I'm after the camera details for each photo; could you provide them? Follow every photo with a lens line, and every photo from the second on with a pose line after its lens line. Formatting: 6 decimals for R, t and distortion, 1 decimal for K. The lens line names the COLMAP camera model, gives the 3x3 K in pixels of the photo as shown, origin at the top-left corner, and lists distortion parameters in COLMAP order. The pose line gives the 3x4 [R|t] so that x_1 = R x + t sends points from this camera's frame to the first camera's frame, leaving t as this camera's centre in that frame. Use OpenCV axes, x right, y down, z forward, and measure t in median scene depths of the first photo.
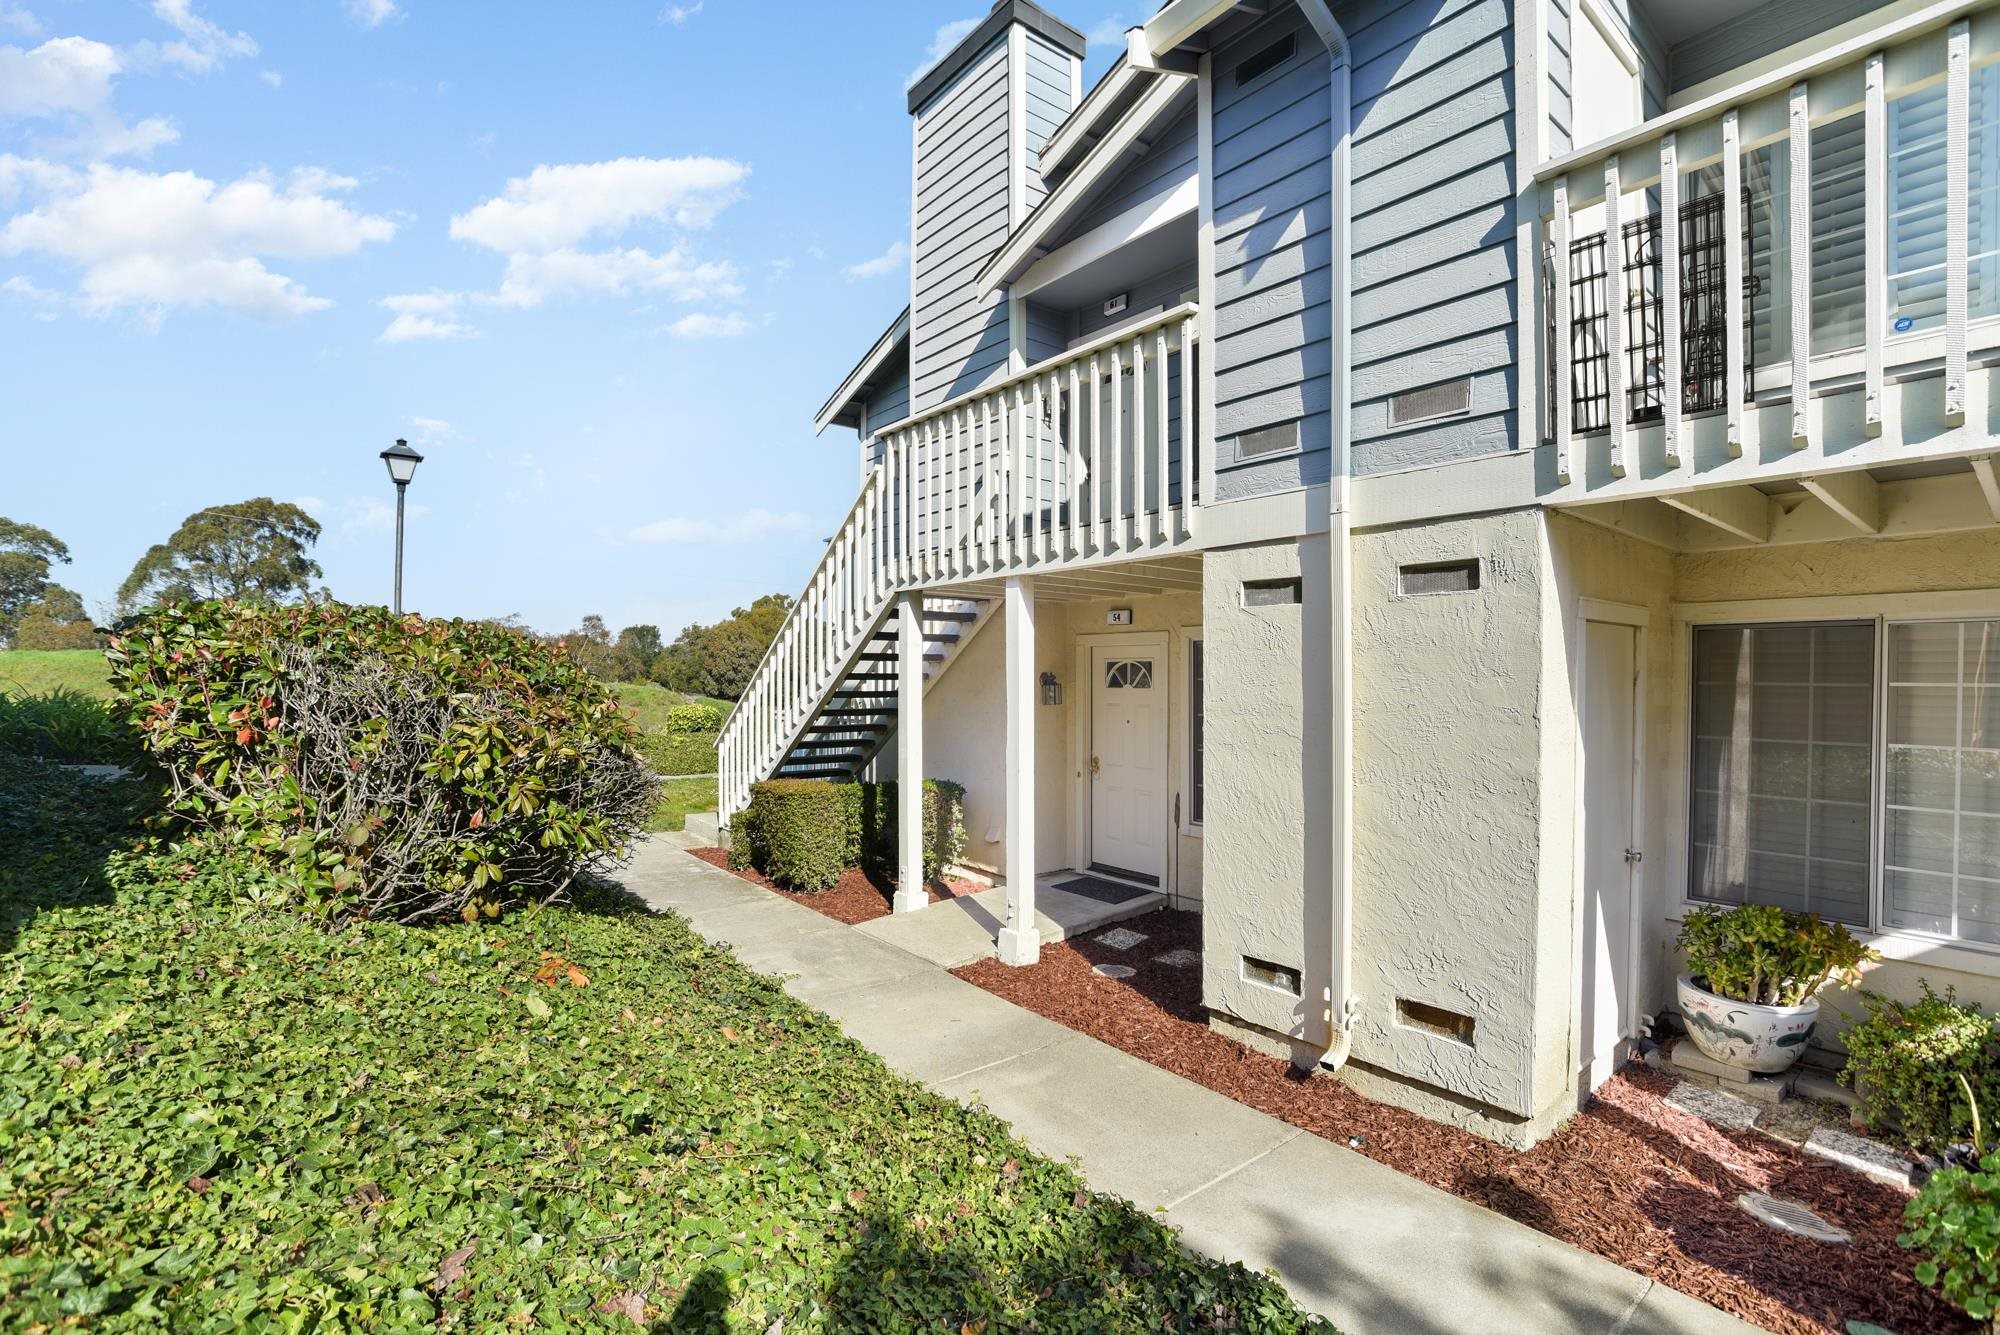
lens RADIAL K [[870.4, 0, 1004.3], [0, 870.4, 692.5], [0, 0, 1]] dist [0.001267, 0.000064]
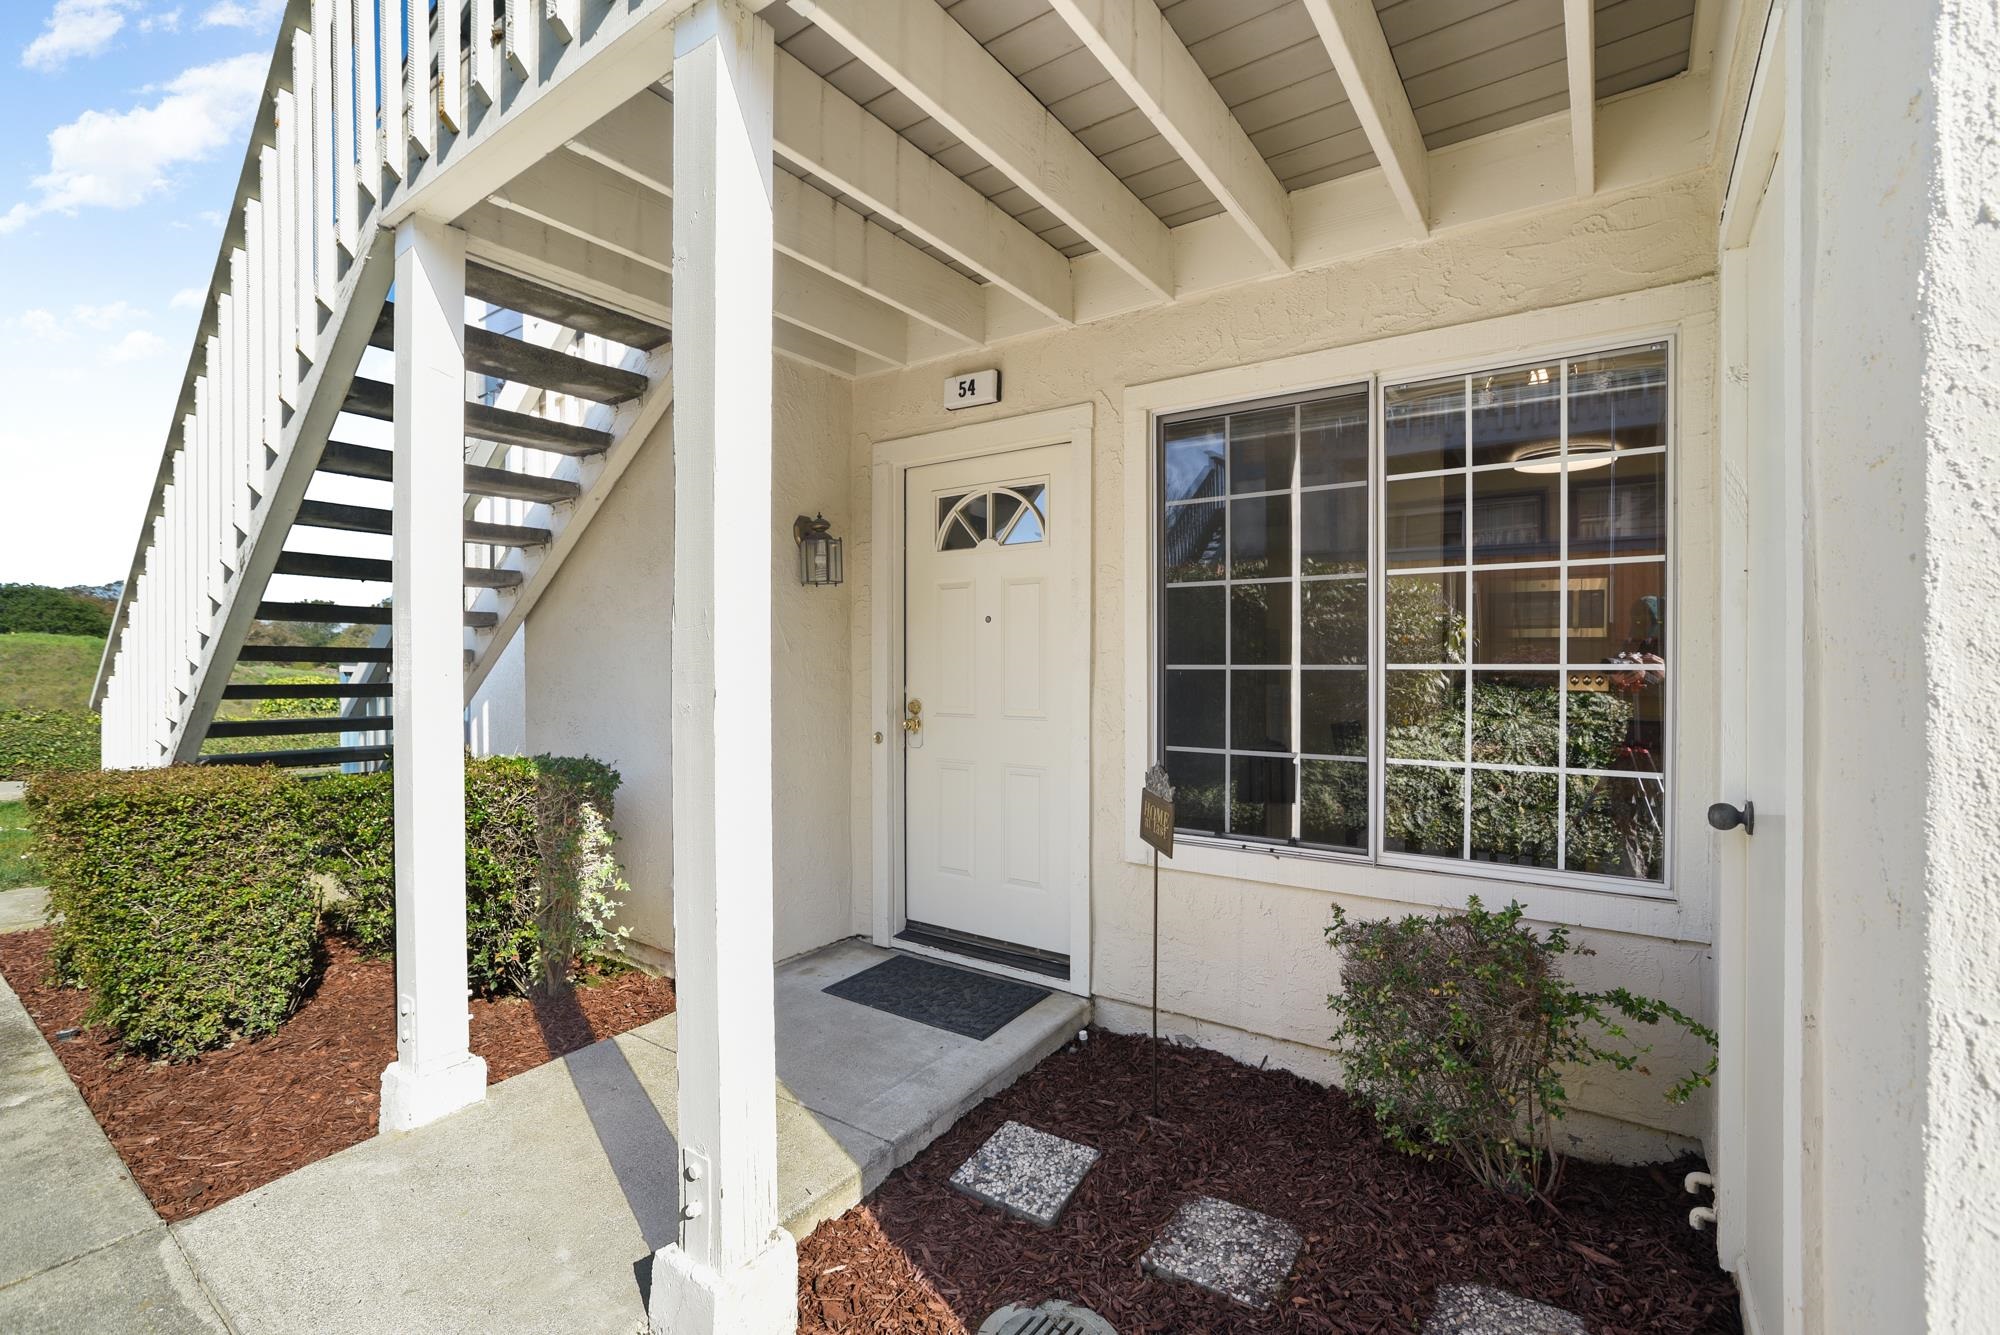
lens RADIAL K [[870.5, 0, 990.4], [0, 870.5, 660.6], [0, 0, 1]] dist [-0.036459, 0.000080]
pose [[0.965858, -0.001989, 0.259063, 0.022706], [0.007204, 0.999790, -0.019182, 0.064935], [-0.258971, 0.020393, 0.965670, 0.551782]]
